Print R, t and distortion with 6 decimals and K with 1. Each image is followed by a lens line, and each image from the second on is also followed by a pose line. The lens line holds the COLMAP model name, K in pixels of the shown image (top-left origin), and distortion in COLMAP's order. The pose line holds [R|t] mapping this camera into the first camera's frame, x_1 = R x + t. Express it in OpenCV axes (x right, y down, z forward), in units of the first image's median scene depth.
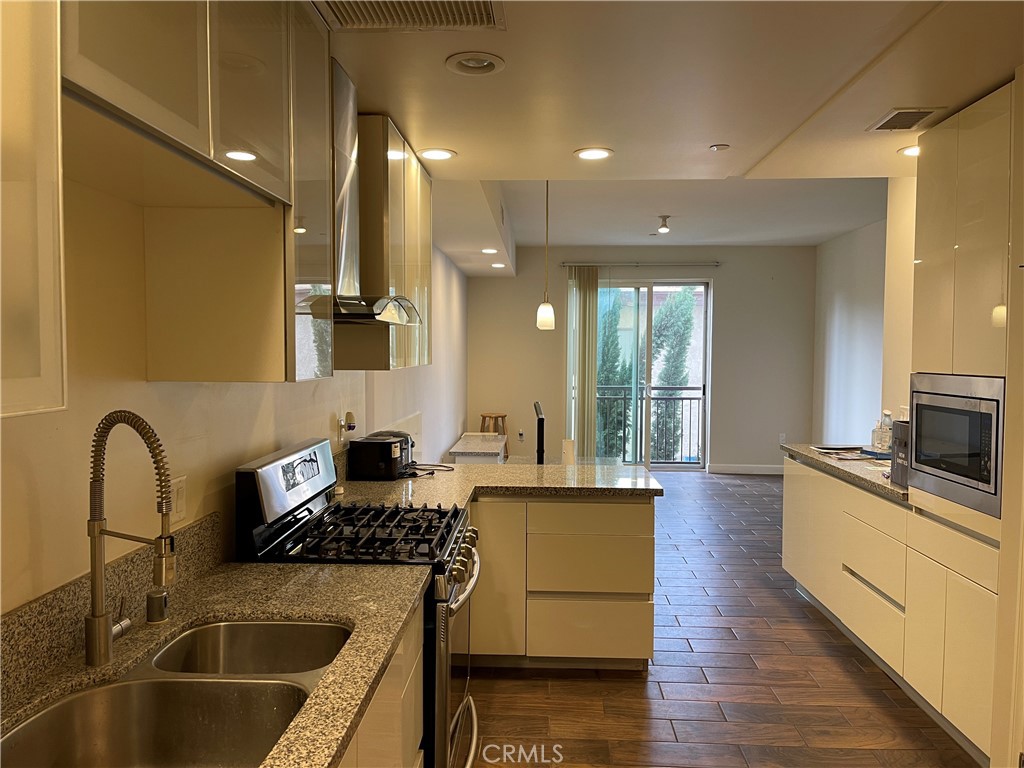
lens RADIAL K [[769.4, 0, 508.5], [0, 769.4, 383.3], [0, 0, 1]] dist [0.027068, -0.011216]
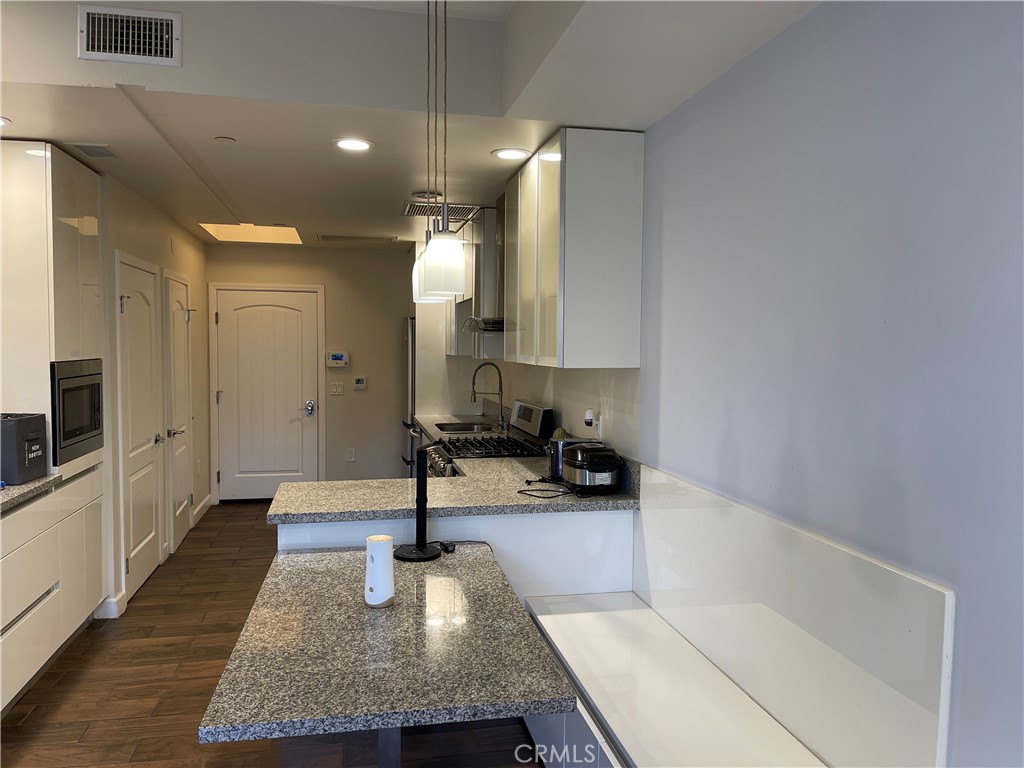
lens RADIAL K [[769.4, 0, 511.5], [0, 769.4, 381.2], [0, 0, 1]] dist [0.027068, -0.011216]
pose [[-0.966980, 0.005341, -0.254796, 0.060398], [-0.020024, 0.995097, 0.096851, -0.034285], [0.254064, 0.098755, -0.962133, 0.737802]]
